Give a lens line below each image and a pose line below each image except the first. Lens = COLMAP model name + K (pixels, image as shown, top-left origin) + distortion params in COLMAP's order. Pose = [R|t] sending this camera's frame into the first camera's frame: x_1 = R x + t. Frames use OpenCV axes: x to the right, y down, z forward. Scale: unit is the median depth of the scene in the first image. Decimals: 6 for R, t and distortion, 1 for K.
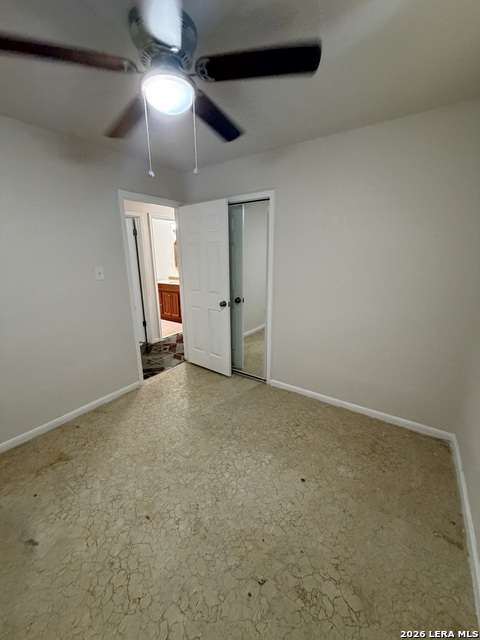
lens RADIAL K [[255.6, 0, 240.0], [0, 255.6, 320.0], [0, 0, 1]] dist [0.000439, 0.000329]
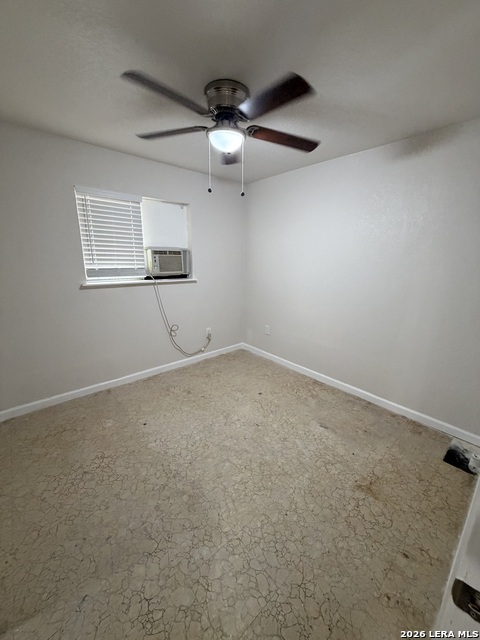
lens RADIAL K [[255.6, 0, 240.0], [0, 255.6, 320.0], [0, 0, 1]] dist [0.000439, 0.000329]
pose [[-0.970367, -0.067907, 0.231899, -0.478575], [0.054173, 0.874134, 0.482655, -0.430697], [-0.235486, 0.480915, -0.844552, 1.686838]]
